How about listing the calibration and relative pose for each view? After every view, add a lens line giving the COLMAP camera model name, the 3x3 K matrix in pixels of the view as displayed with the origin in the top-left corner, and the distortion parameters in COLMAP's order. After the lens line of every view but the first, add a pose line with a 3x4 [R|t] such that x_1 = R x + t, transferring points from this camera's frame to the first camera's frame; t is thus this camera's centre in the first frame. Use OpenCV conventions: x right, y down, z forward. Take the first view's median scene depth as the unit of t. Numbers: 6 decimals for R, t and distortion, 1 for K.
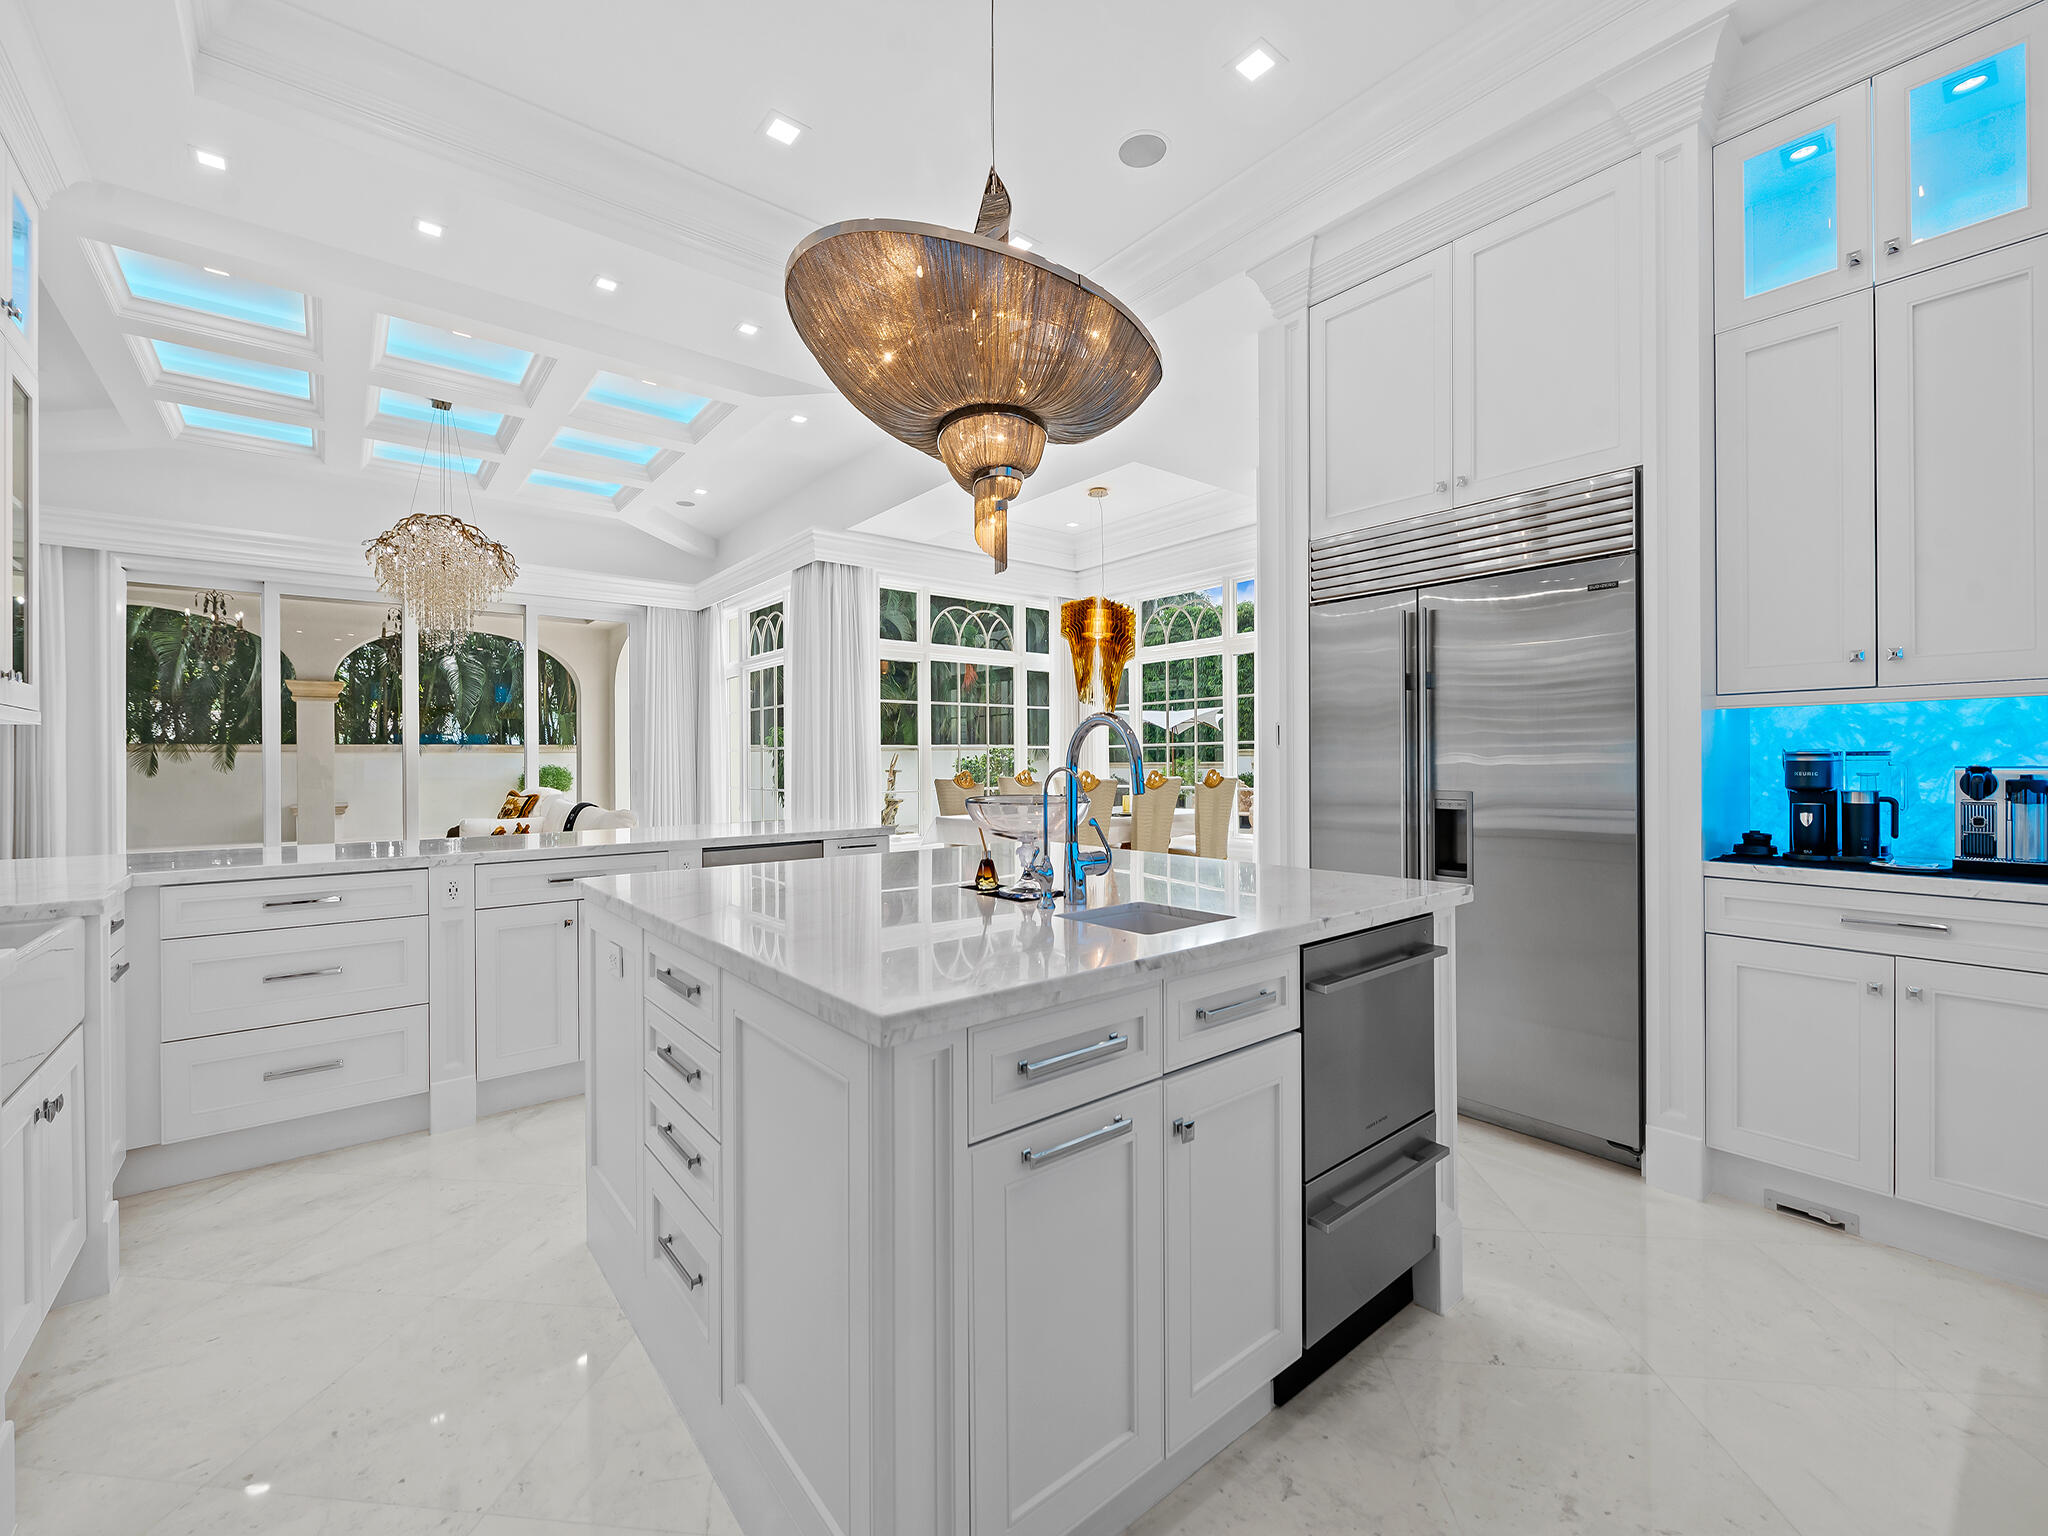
lens RADIAL K [[870.9, 0, 1024.1], [0, 870.9, 763.0], [0, 0, 1]] dist [0.002750, -0.001000]
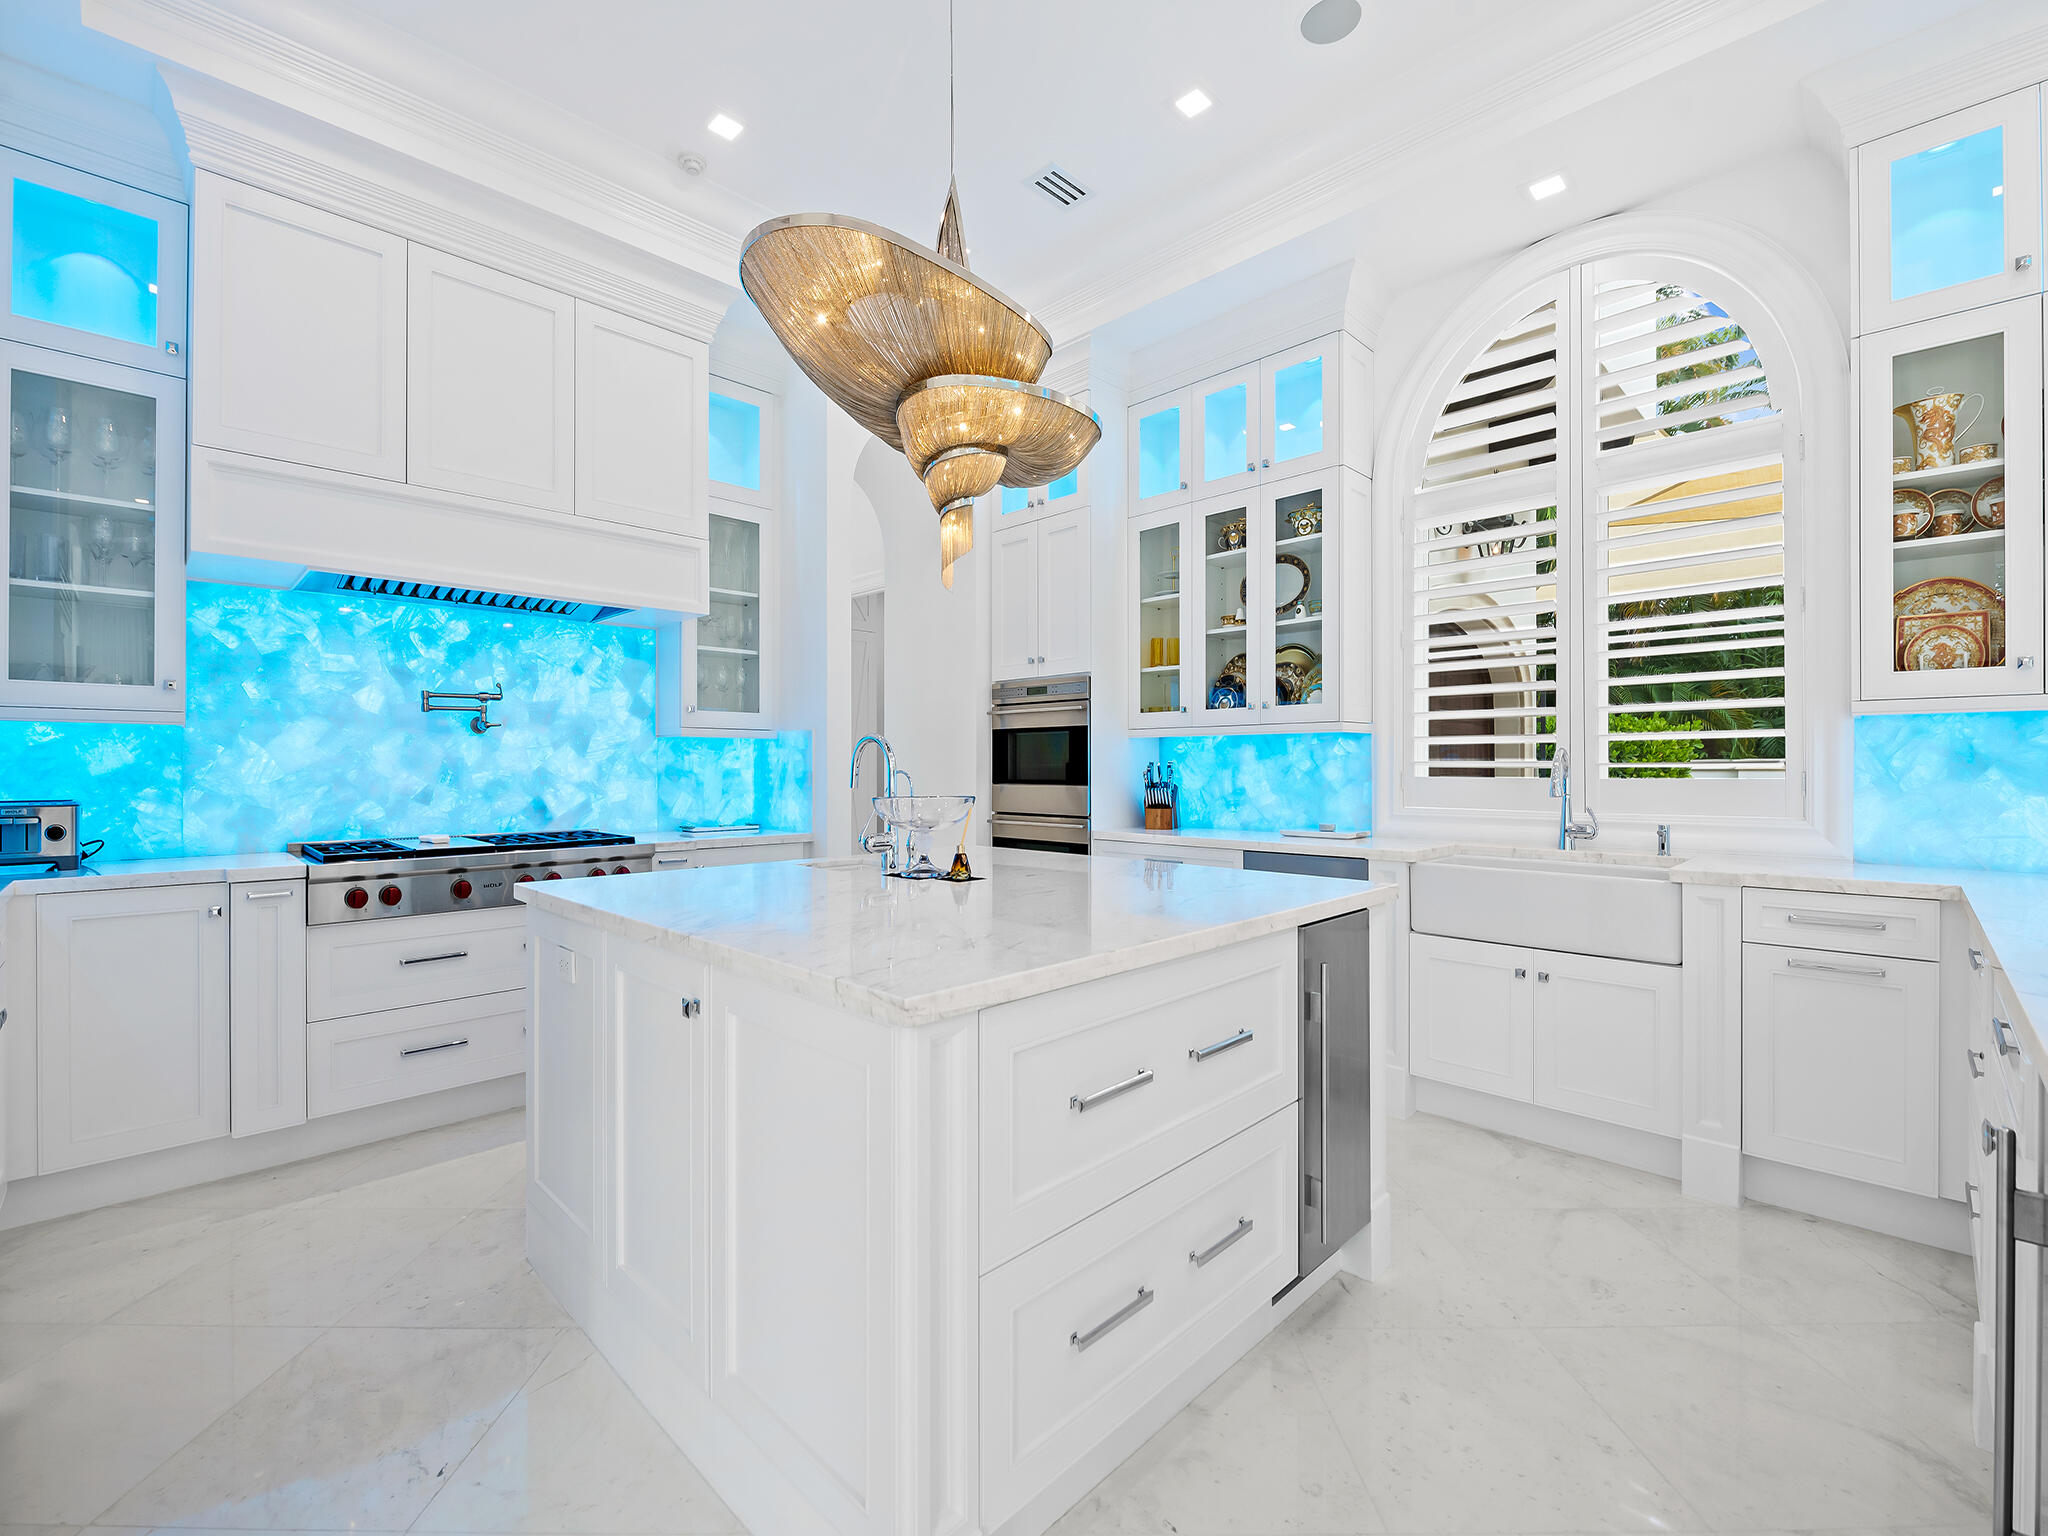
lens RADIAL K [[910.7, 0, 1022.8], [0, 910.7, 764.7], [0, 0, 1]] dist [-0.003795, -0.001286]
pose [[-0.994939, 0.007097, -0.100226, -0.005873], [0.006903, 0.999974, 0.002283, -0.008732], [0.100239, 0.001580, -0.994962, 1.795980]]
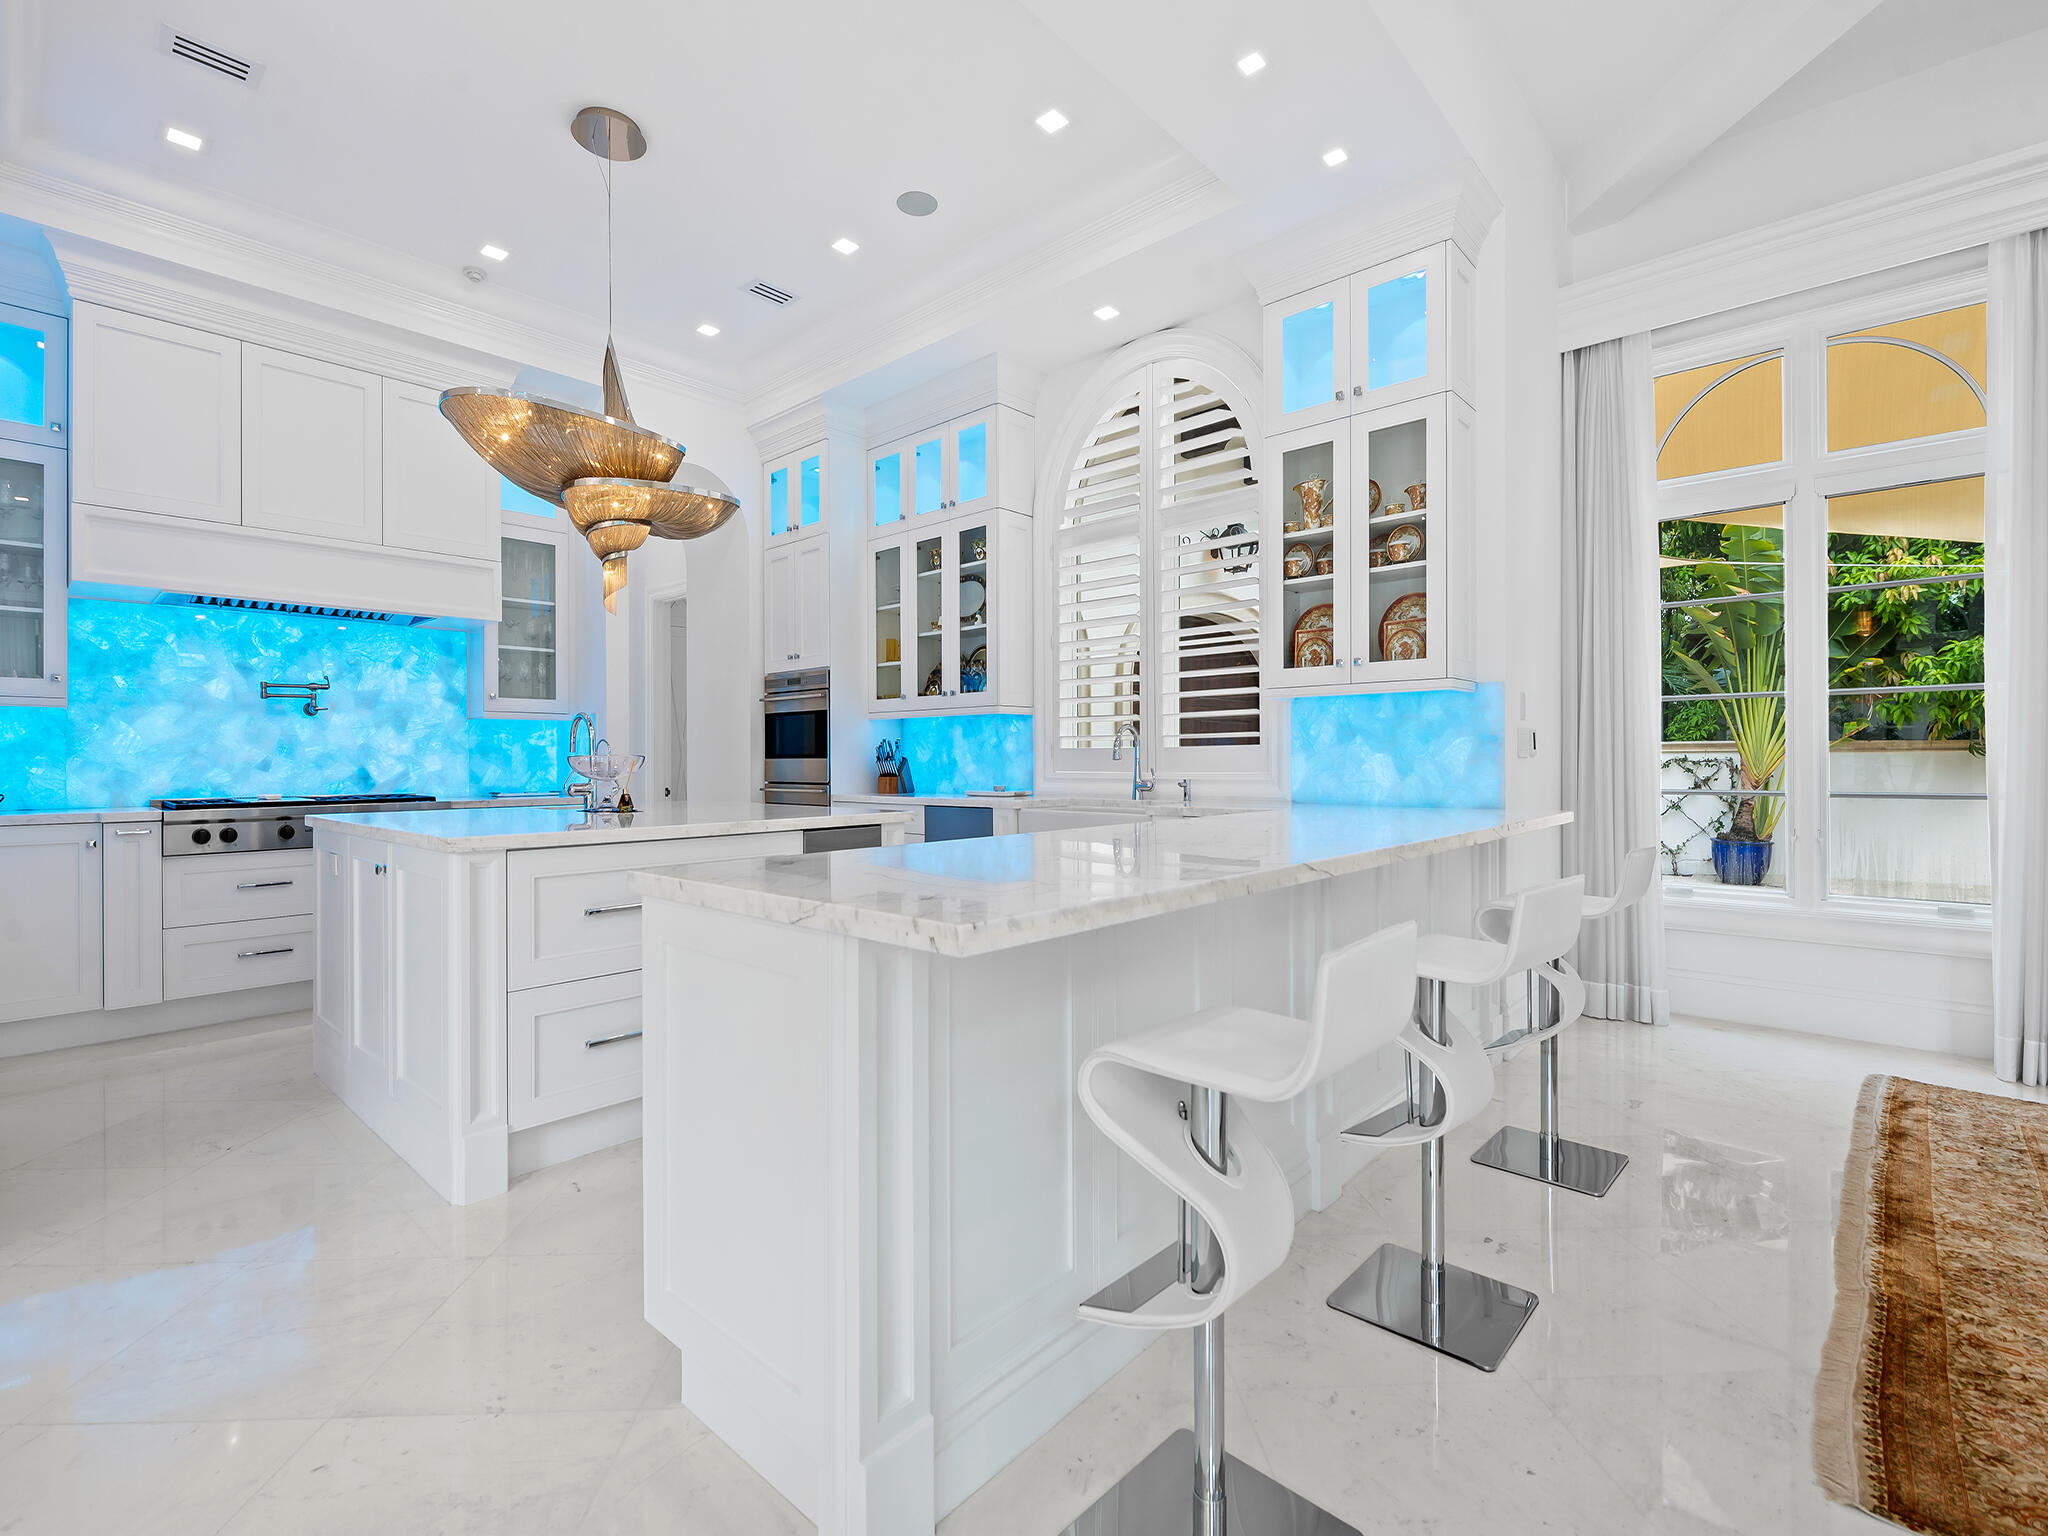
lens RADIAL K [[952.8, 0, 1026.0], [0, 952.8, 758.6], [0, 0, 1]] dist [-0.000752, -0.002307]
pose [[-0.989320, 0.011084, -0.145336, -0.435530], [0.010667, 0.999936, 0.003648, 0.033380], [0.145367, 0.002059, -0.989376, 2.372865]]
